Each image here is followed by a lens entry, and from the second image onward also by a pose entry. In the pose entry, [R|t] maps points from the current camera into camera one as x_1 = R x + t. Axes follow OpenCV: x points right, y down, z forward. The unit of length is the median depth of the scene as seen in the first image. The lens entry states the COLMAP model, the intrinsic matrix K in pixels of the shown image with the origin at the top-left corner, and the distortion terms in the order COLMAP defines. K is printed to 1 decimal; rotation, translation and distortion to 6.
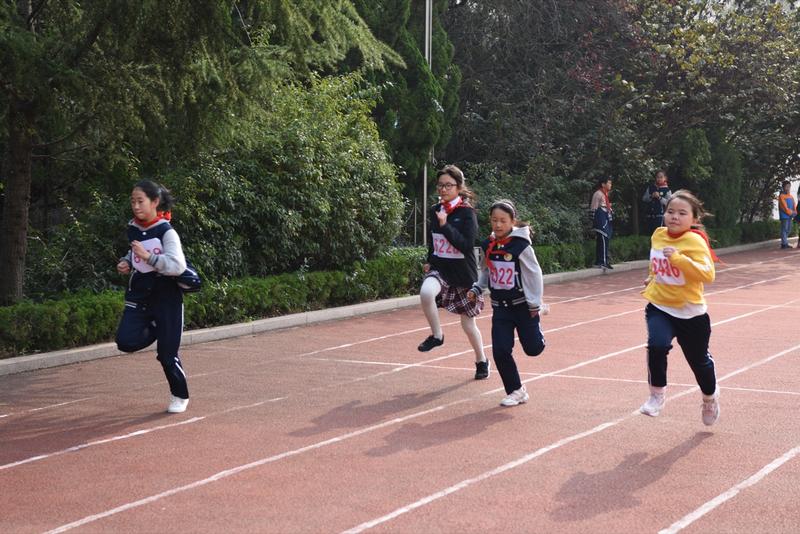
lens RADIAL K [[1621.3, 0, 400.3], [0, 1621.3, 267.4], [0, 0, 1]] dist [0.397165, 0.000000]
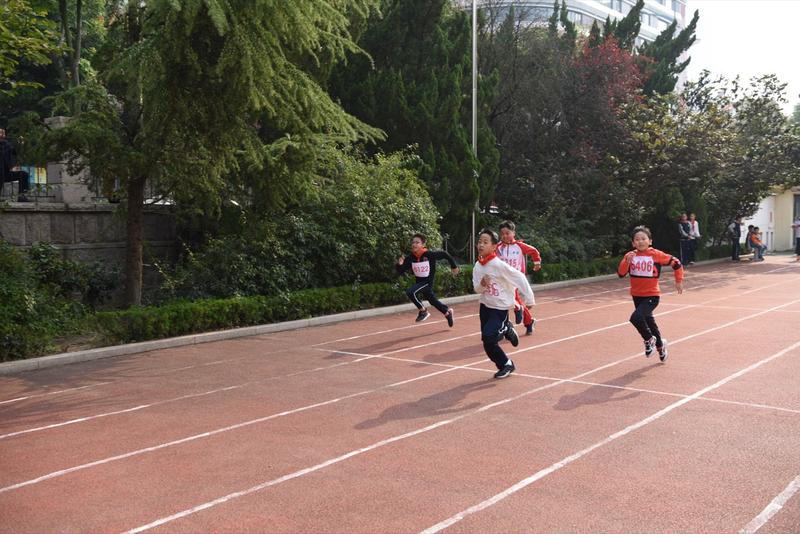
lens RADIAL K [[859.6, 0, 399.3], [0, 859.6, 264.0], [0, 0, 1]] dist [0.081920, 0.000000]
pose [[0.981798, -0.004877, -0.189864, 0.129884], [0.003784, 0.999974, -0.006120, -0.010718], [0.189889, 0.005290, 0.981791, 0.218325]]
